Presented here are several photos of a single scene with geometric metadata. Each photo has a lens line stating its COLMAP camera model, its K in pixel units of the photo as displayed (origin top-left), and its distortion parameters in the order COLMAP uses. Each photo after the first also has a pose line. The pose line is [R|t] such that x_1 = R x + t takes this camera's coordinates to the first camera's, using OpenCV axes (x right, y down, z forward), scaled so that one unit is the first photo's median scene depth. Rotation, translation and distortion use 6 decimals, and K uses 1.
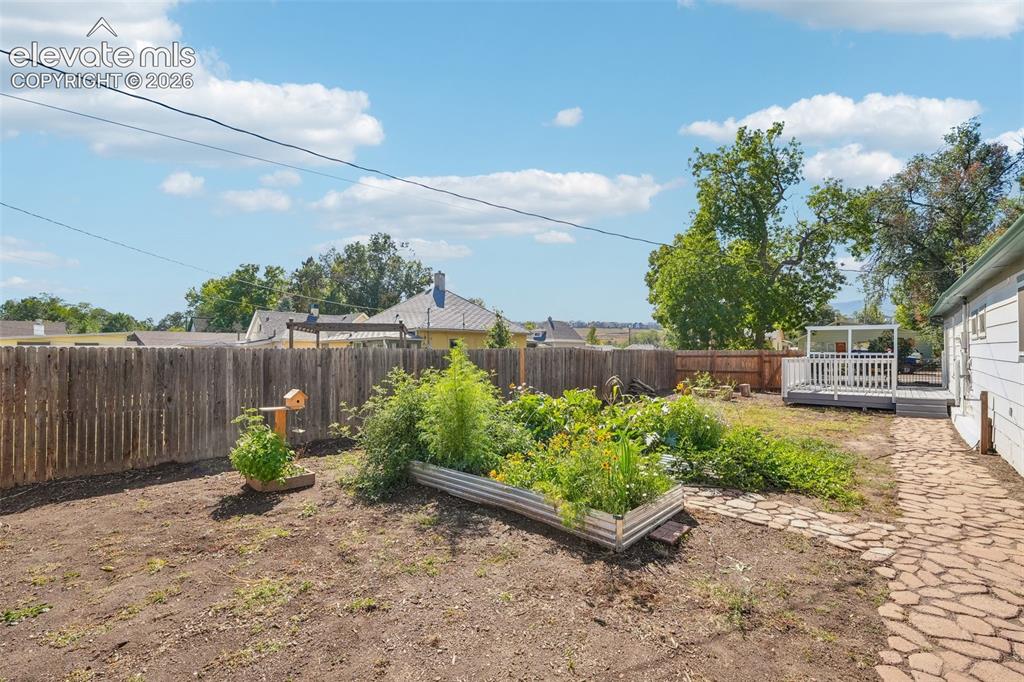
lens RADIAL K [[434.4, 0, 513.5], [0, 434.4, 345.5], [0, 0, 1]] dist [0.001272, 0.000823]
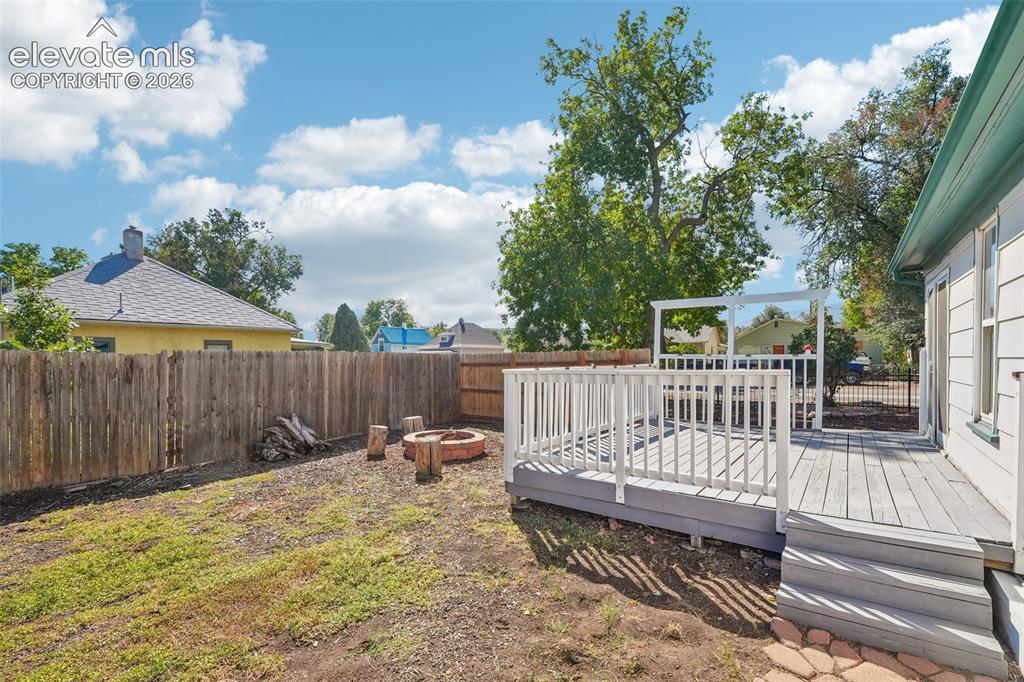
lens RADIAL K [[448.6, 0, 512.2], [0, 448.6, 368.9], [0, 0, 1]] dist [0.001213, -0.000573]
pose [[0.996709, -0.008722, 0.080589, 0.294140], [0.005984, 0.999398, 0.034161, 0.008183], [-0.080838, -0.033566, 0.996162, 0.316980]]
